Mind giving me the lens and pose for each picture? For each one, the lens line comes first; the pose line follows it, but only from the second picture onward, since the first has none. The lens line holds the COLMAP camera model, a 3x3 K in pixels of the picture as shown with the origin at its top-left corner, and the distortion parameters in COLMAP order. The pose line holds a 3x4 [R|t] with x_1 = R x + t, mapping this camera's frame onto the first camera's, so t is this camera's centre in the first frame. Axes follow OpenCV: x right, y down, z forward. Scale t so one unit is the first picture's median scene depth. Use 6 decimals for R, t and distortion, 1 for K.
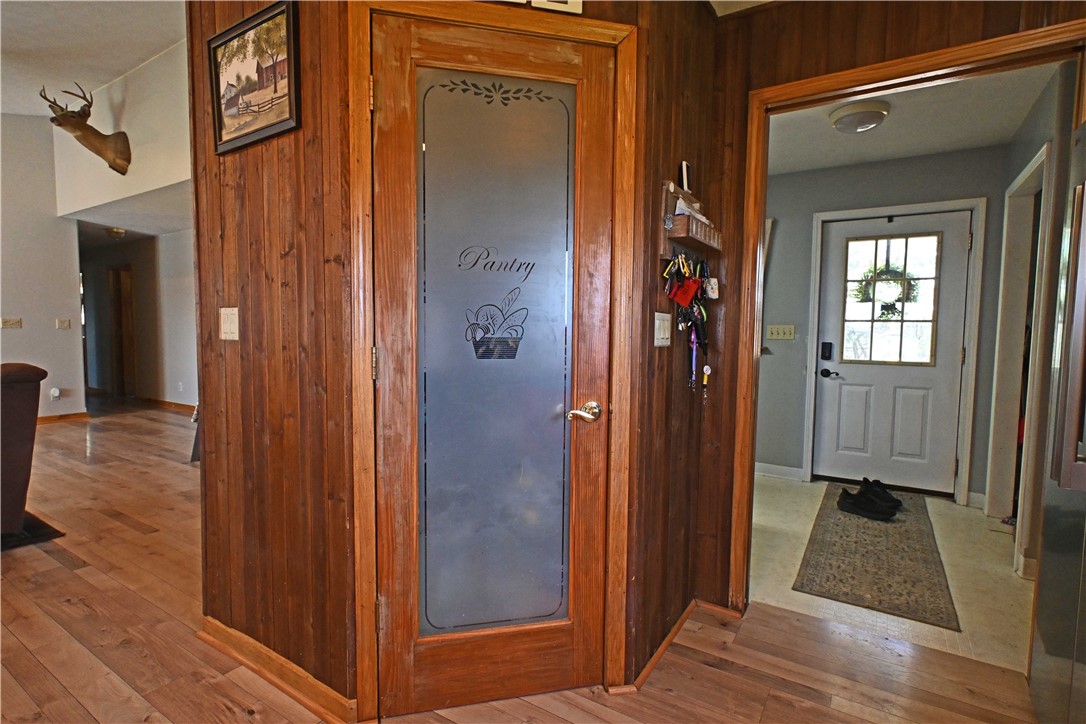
lens RADIAL K [[533.5, 0, 544.0], [0, 533.5, 364.8], [0, 0, 1]] dist [-0.006221, 0.004261]
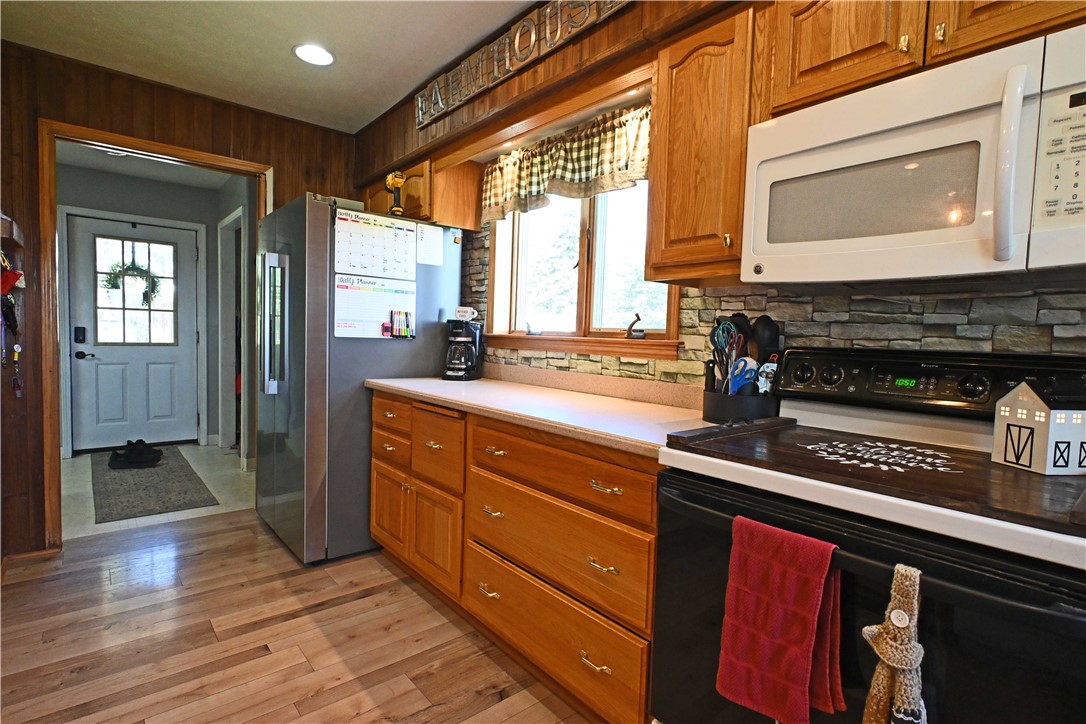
lens RADIAL K [[533.5, 0, 544.0], [0, 533.5, 364.5], [0, 0, 1]] dist [-0.006221, 0.004261]
pose [[0.290813, -0.058012, 0.955020, -0.256212], [0.034761, 0.998142, 0.050046, 0.014375], [-0.956148, 0.018643, 0.292289, -0.242675]]
